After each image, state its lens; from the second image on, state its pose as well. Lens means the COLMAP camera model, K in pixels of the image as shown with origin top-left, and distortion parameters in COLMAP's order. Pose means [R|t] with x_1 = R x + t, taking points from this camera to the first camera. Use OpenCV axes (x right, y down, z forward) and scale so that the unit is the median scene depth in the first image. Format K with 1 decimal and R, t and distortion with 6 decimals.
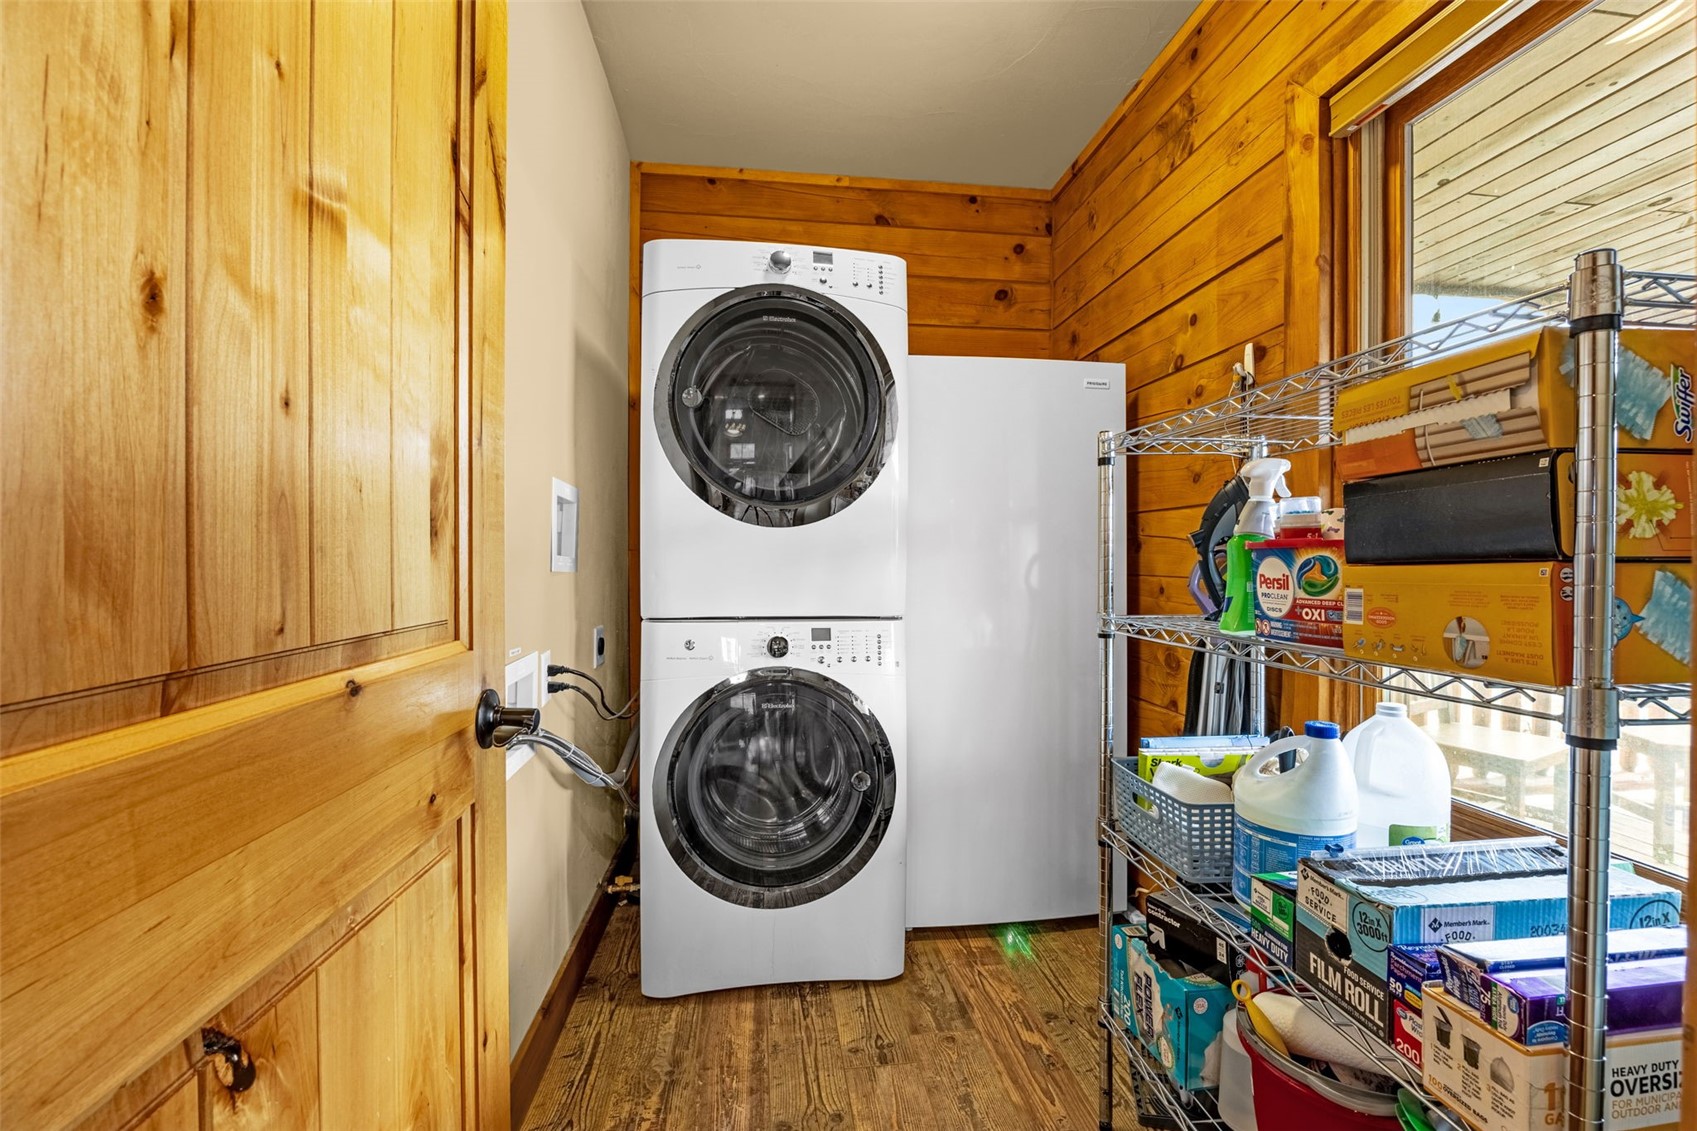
lens RADIAL K [[762.7, 0, 851.9], [0, 762.7, 565.9], [0, 0, 1]] dist [-0.013790, 0.000103]
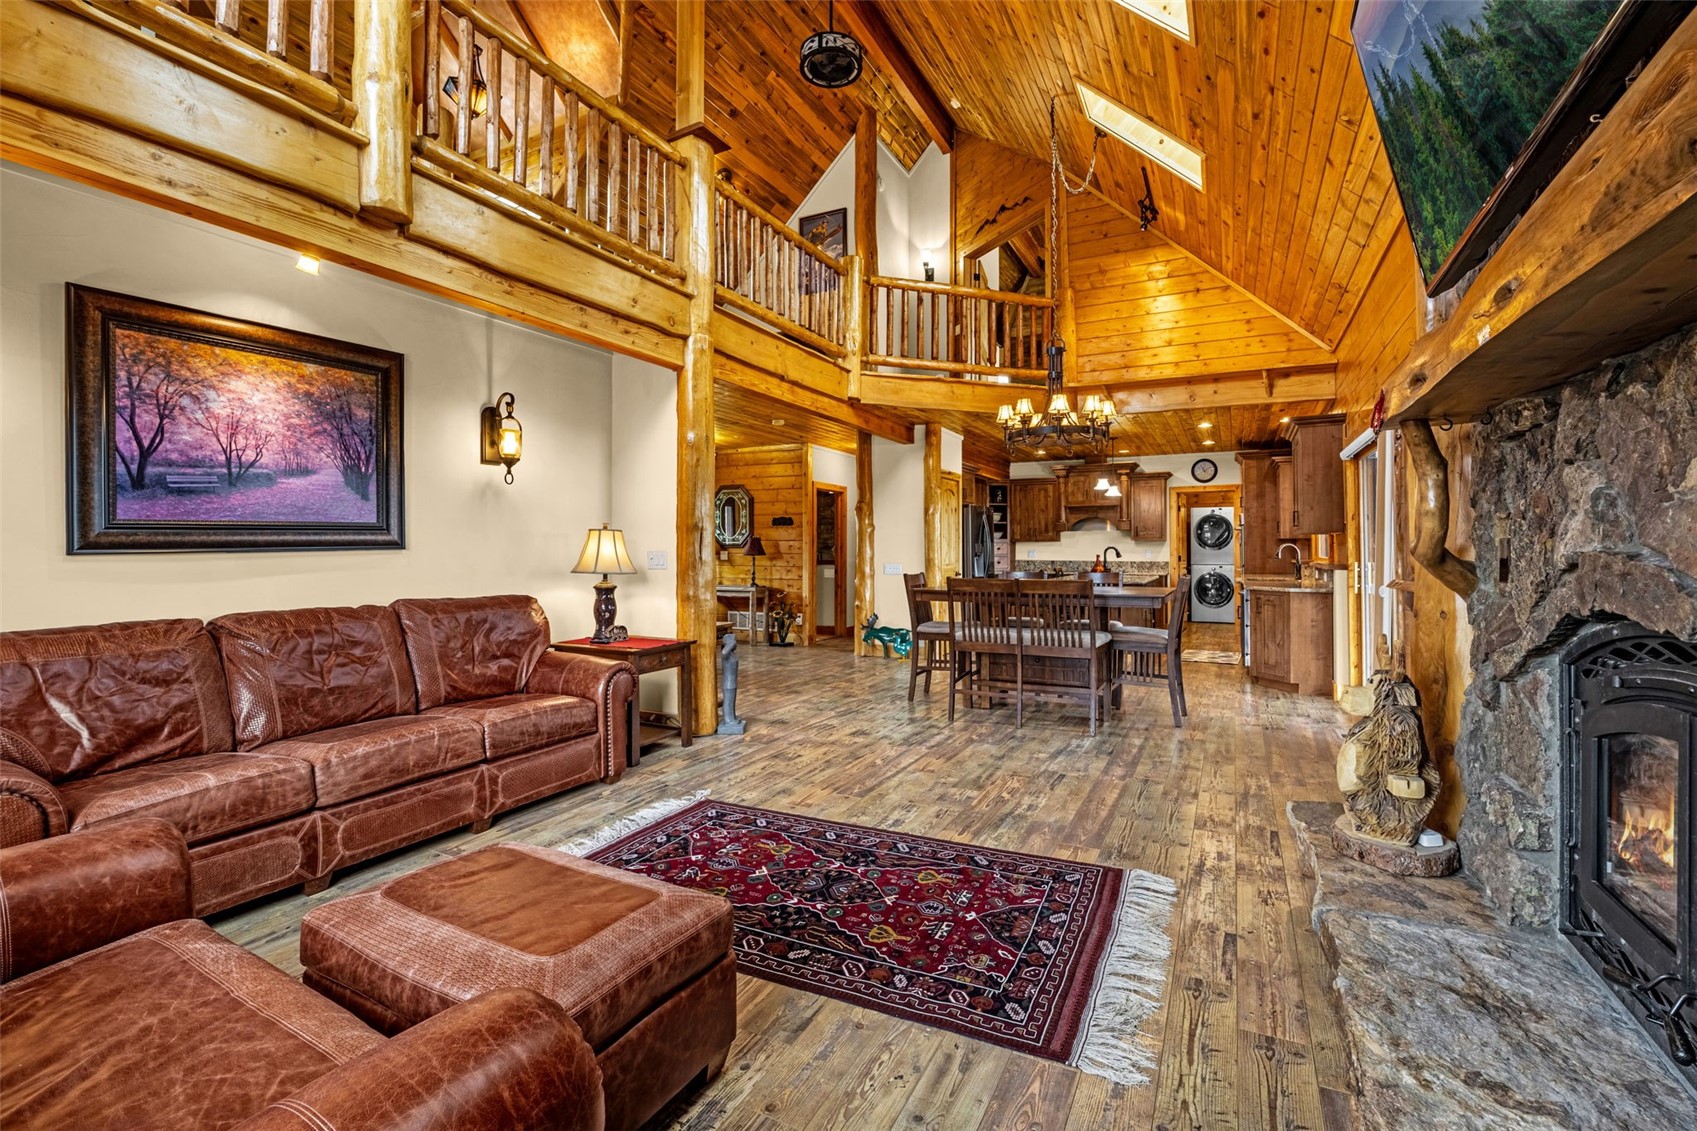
lens RADIAL K [[762.7, 0, 851.6], [0, 762.7, 557.4], [0, 0, 1]] dist [-0.013790, 0.000103]
pose [[0.832520, -0.003682, -0.553983, 0.952682], [0.002075, 0.999992, -0.003528, 0.029736], [0.553992, 0.001787, 0.832520, -6.285322]]
